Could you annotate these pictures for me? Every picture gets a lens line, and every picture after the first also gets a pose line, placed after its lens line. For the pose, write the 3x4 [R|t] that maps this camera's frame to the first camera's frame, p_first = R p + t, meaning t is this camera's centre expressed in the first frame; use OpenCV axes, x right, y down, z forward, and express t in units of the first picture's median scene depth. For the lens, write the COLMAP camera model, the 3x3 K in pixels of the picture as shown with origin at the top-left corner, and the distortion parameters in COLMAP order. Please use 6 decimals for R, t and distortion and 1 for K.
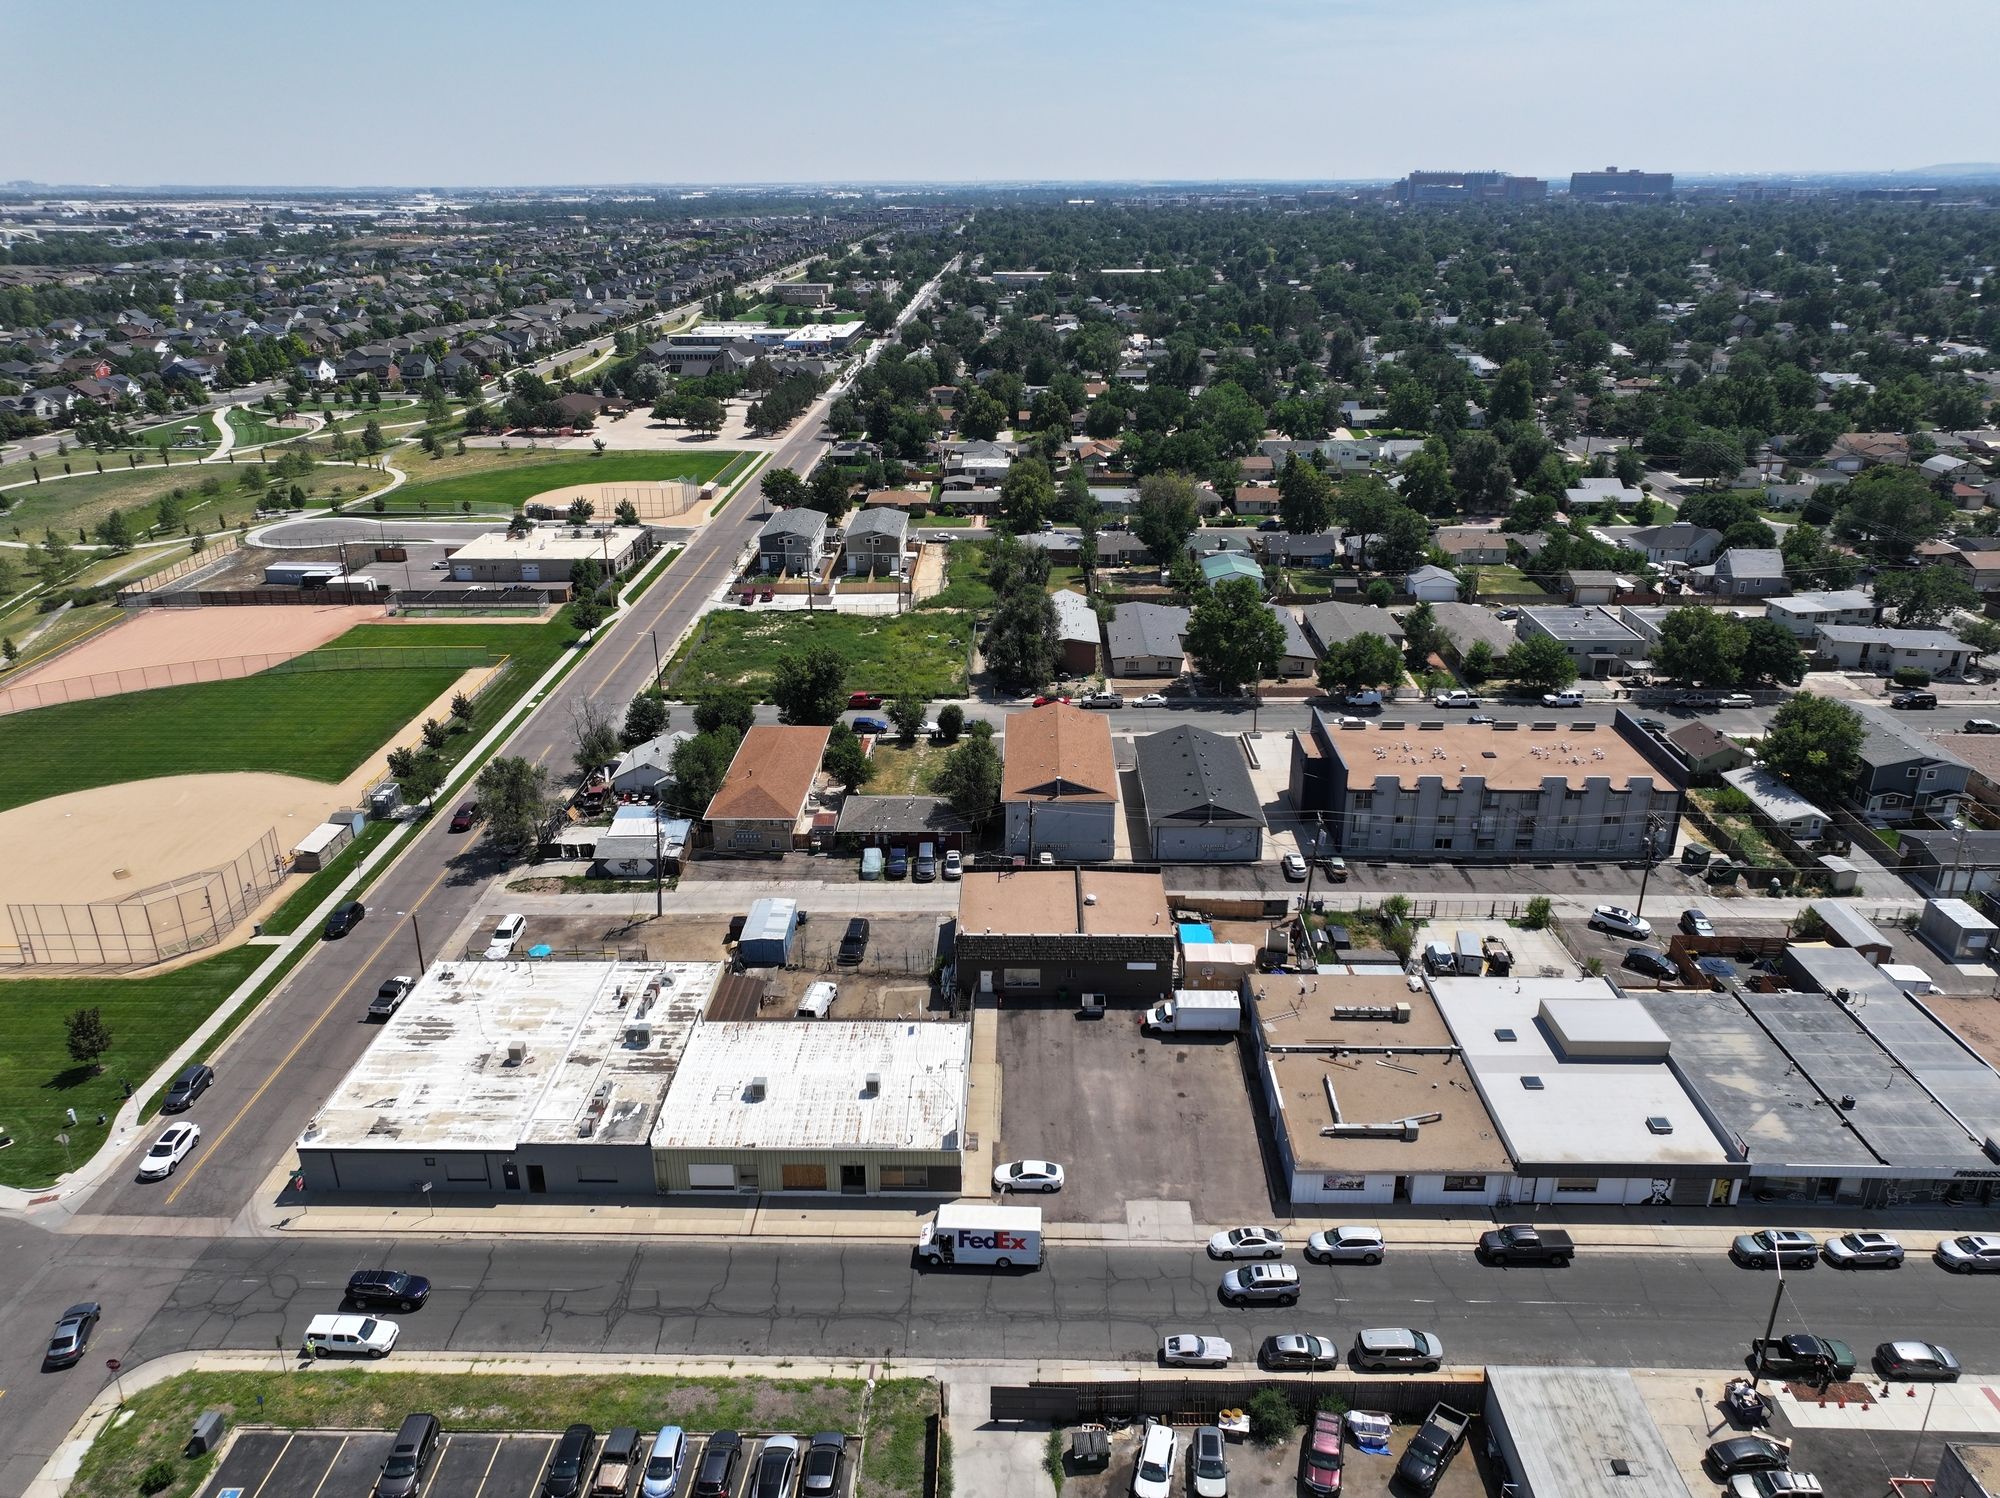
lens RADIAL K [[1396.6, 0, 991.5], [0, 1396.6, 741.4], [0, 0, 1]] dist [-0.006902, 0.024189]
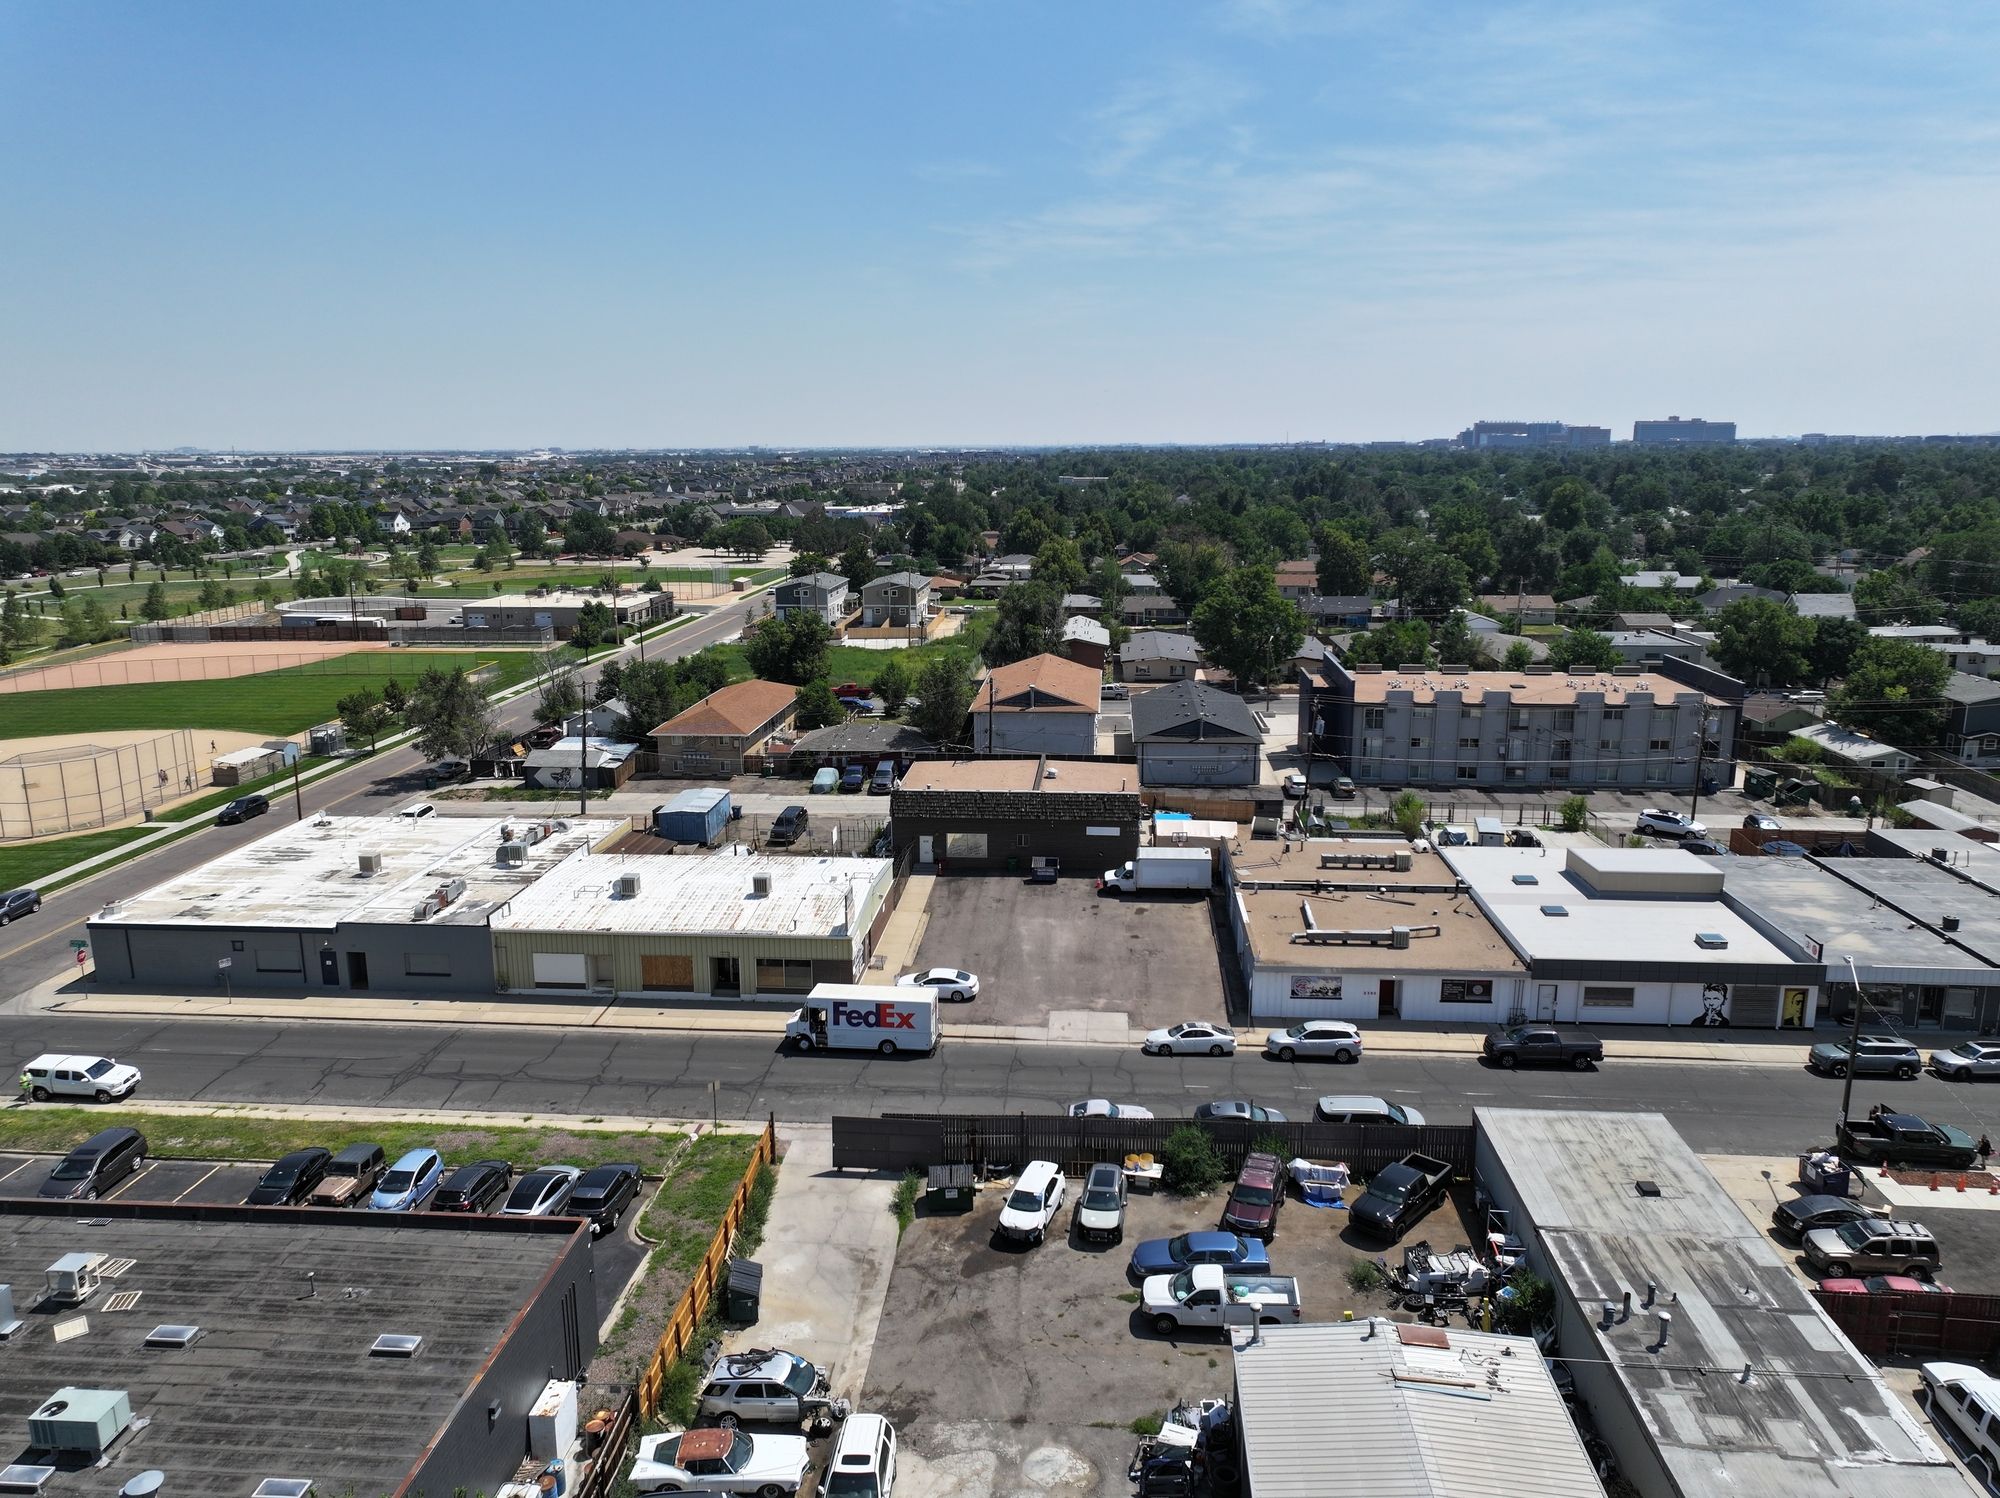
lens RADIAL K [[1396.6, 0, 994.3], [0, 1396.6, 744.2], [0, 0, 1]] dist [-0.006902, 0.024189]
pose [[0.998400, 0.014725, -0.054604, 0.082108], [-0.023961, 0.984708, -0.172560, 0.246094], [0.051228, 0.173592, 0.983484, 0.125290]]
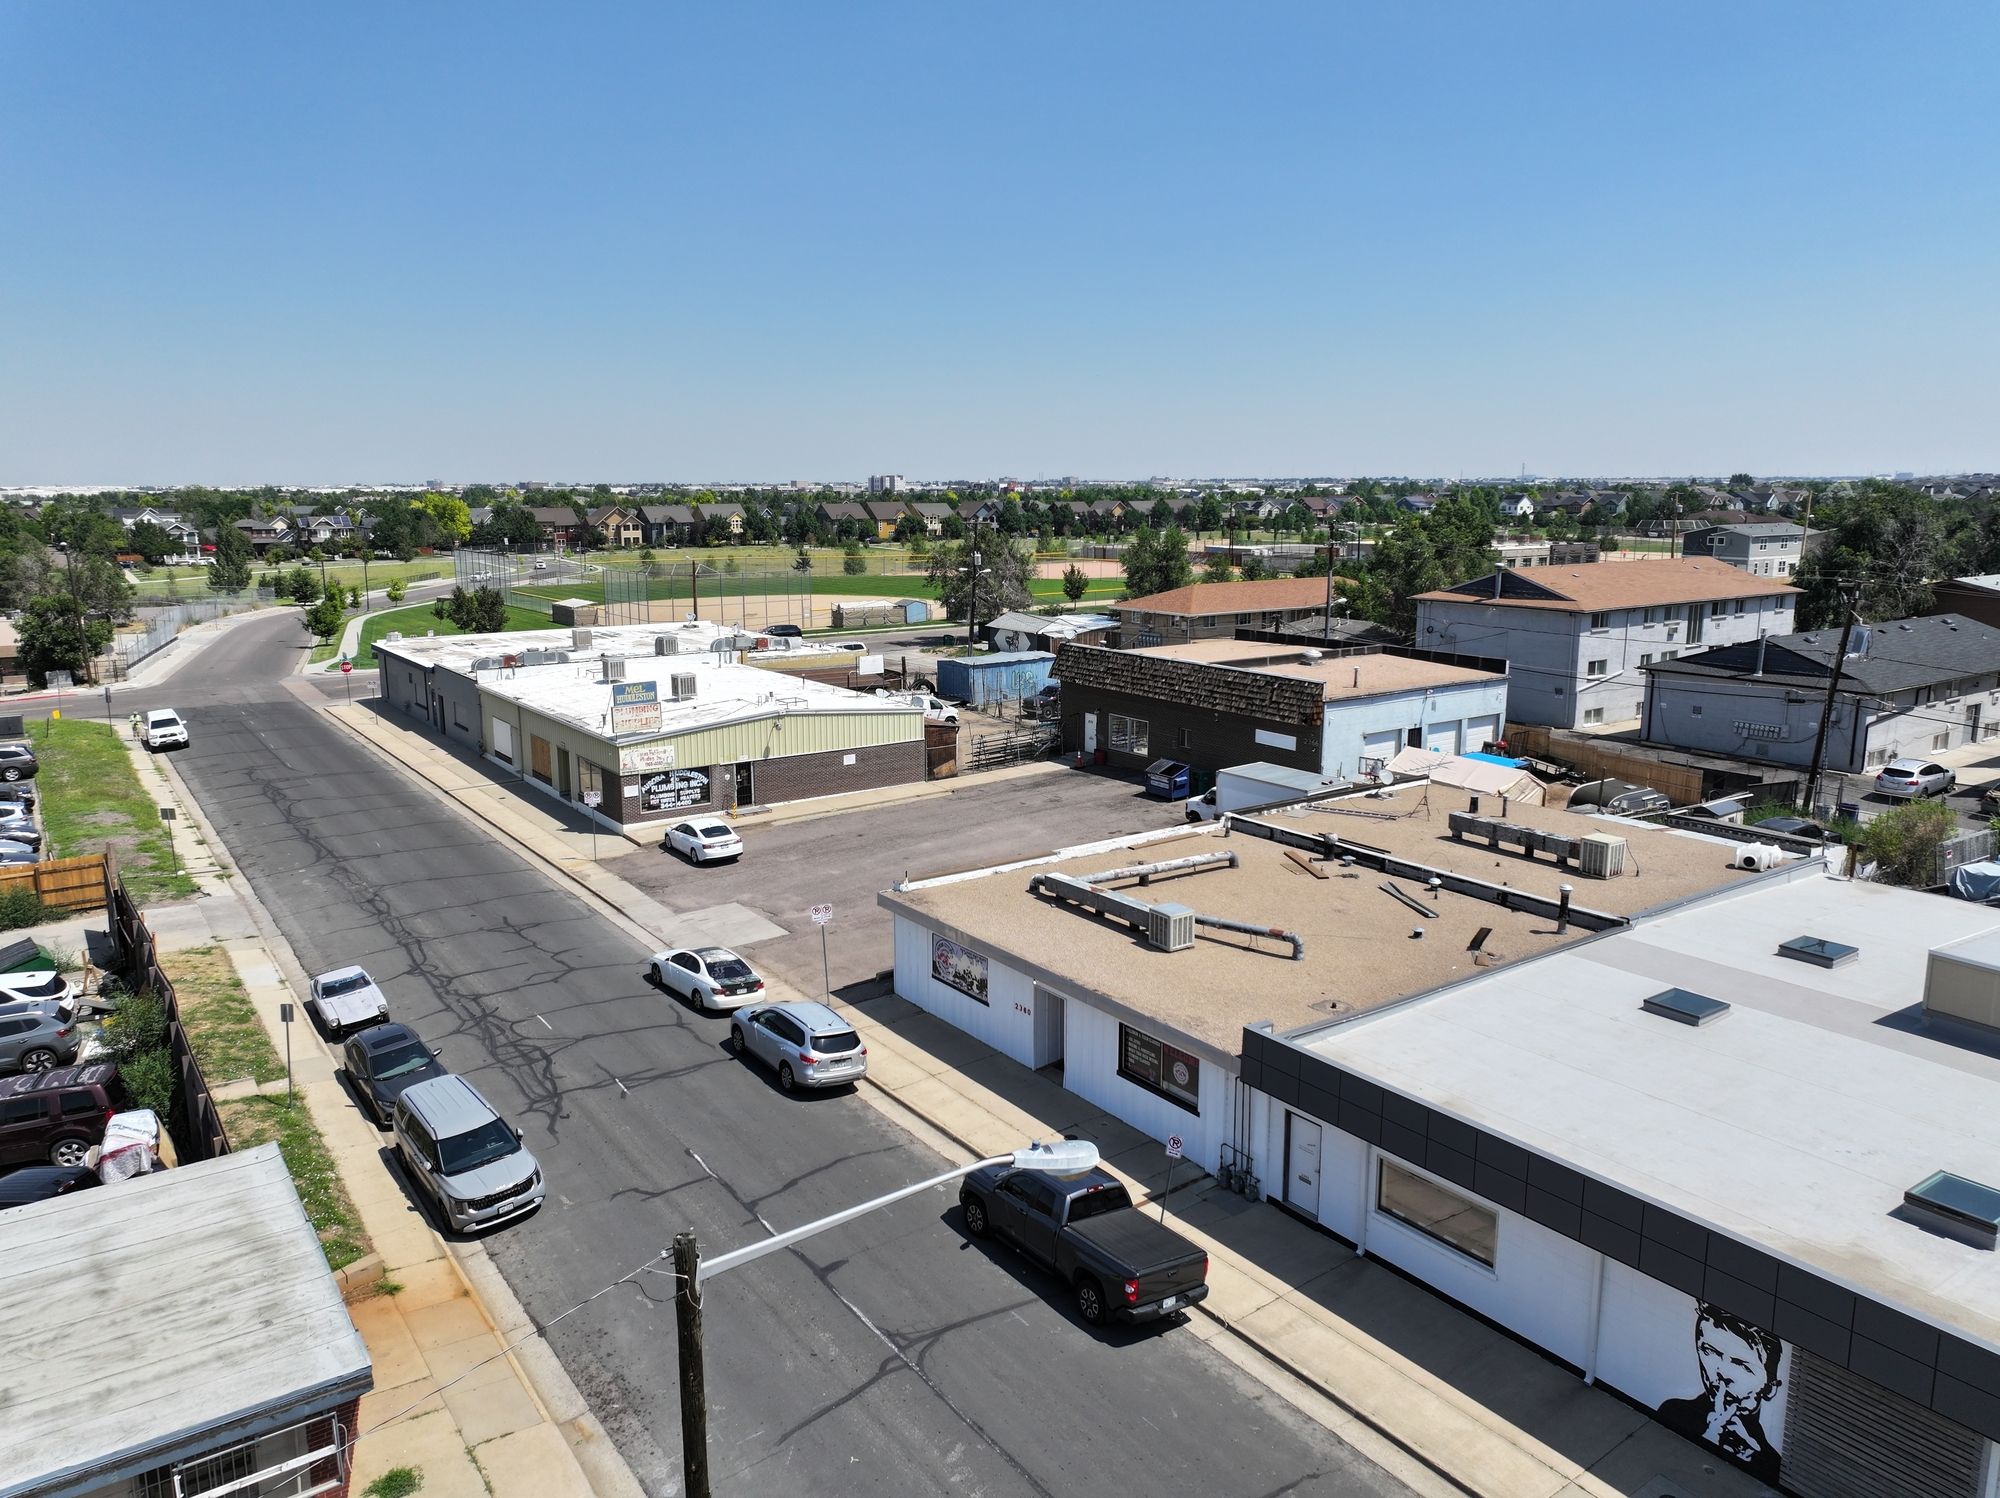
lens RADIAL K [[1396.6, 0, 1010.2], [0, 1396.6, 750.8], [0, 0, 1]] dist [-0.006902, 0.024189]
pose [[0.603385, 0.160268, -0.781179, 0.434594], [-0.303674, 0.951967, -0.039252, 0.204892], [0.737366, 0.260908, 0.623072, 0.569756]]
